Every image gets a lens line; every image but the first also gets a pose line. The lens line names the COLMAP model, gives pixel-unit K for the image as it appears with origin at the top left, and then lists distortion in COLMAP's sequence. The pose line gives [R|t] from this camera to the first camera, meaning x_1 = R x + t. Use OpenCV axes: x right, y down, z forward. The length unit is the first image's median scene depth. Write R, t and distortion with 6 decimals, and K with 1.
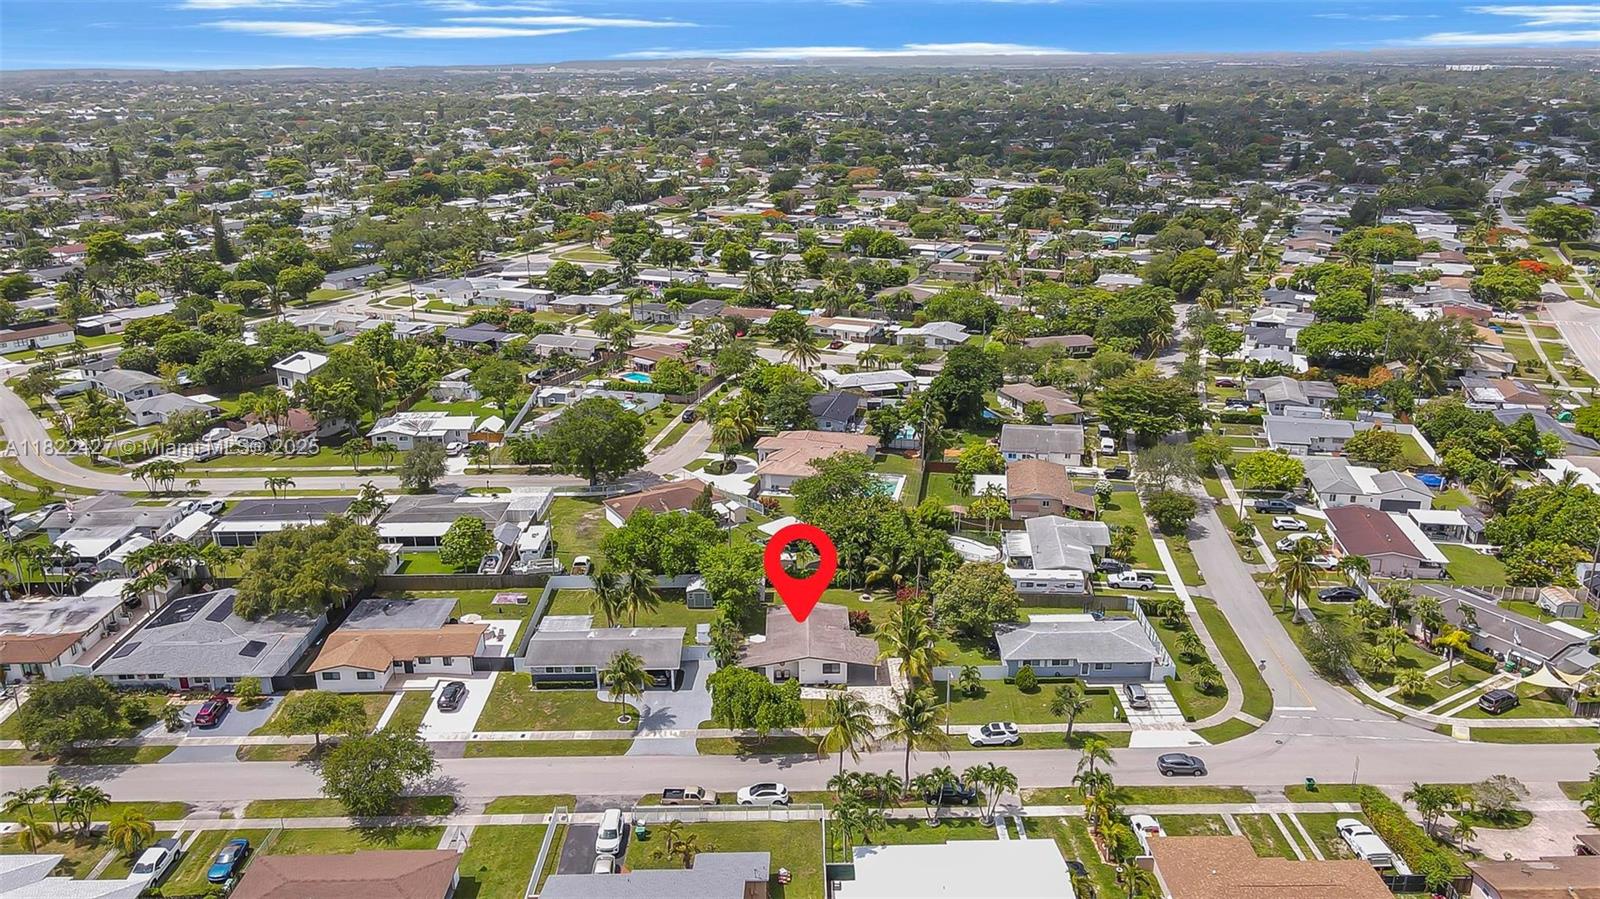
lens RADIAL K [[1226.5, 0, 800.0], [0, 1226.5, 449.5], [0, 0, 1]] dist [-0.000690, 0.000701]
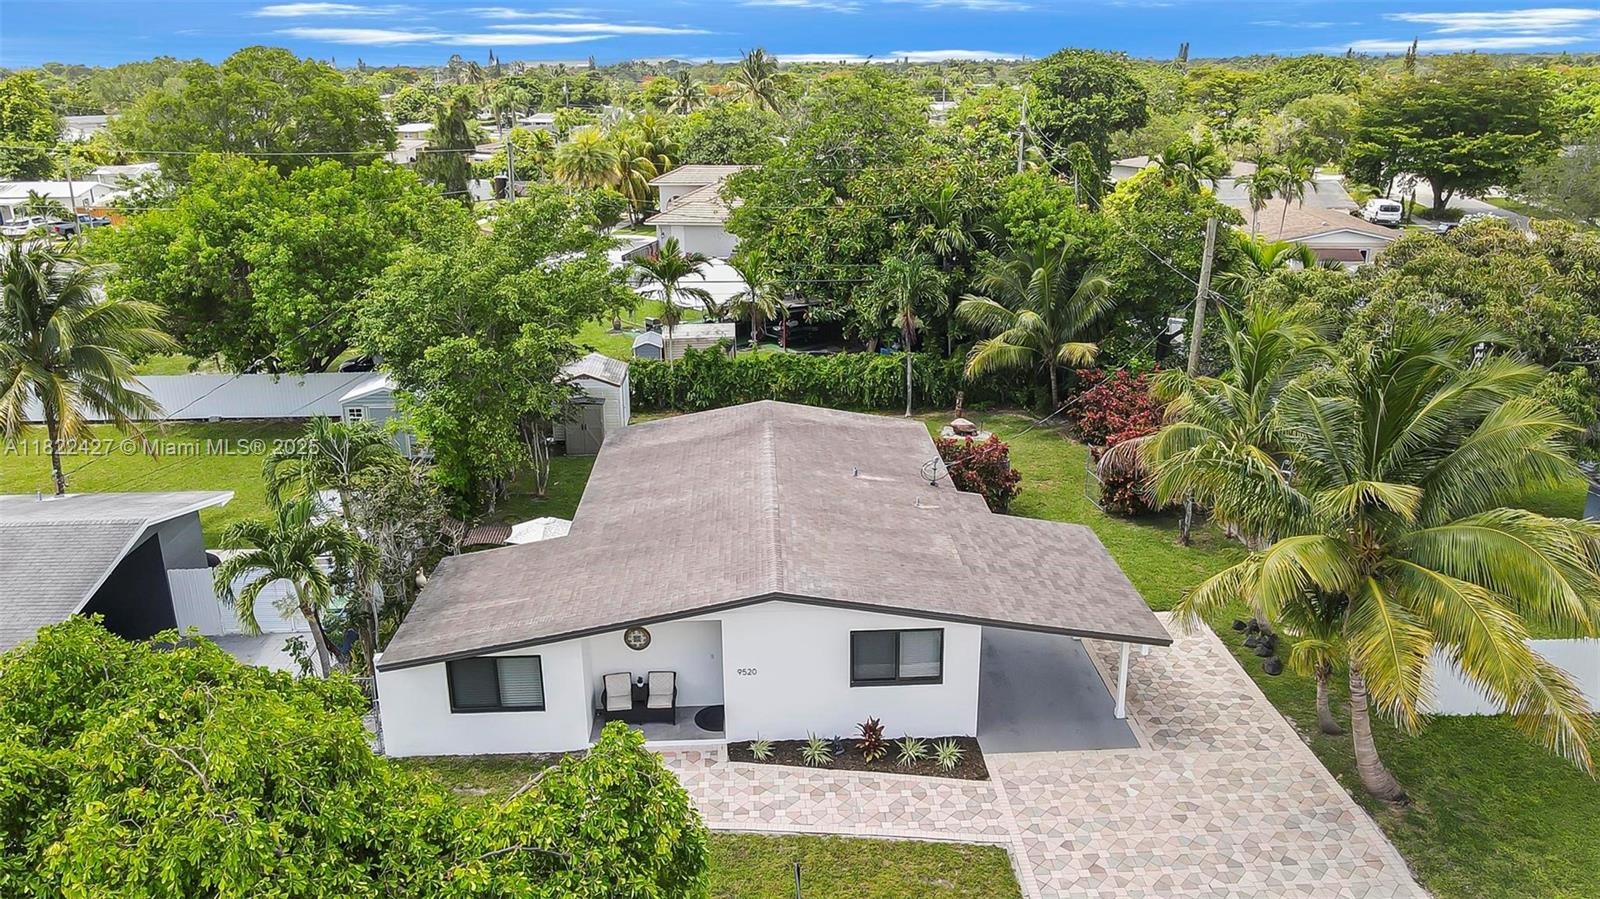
lens RADIAL K [[1226.5, 0, 800.0], [0, 1226.5, 449.5], [0, 0, 1]] dist [-0.000690, 0.000701]
pose [[0.999557, -0.009376, 0.028263, 0.005859], [0.009654, 0.999906, -0.009714, 0.144329], [-0.028169, 0.009982, 0.999553, 0.791672]]
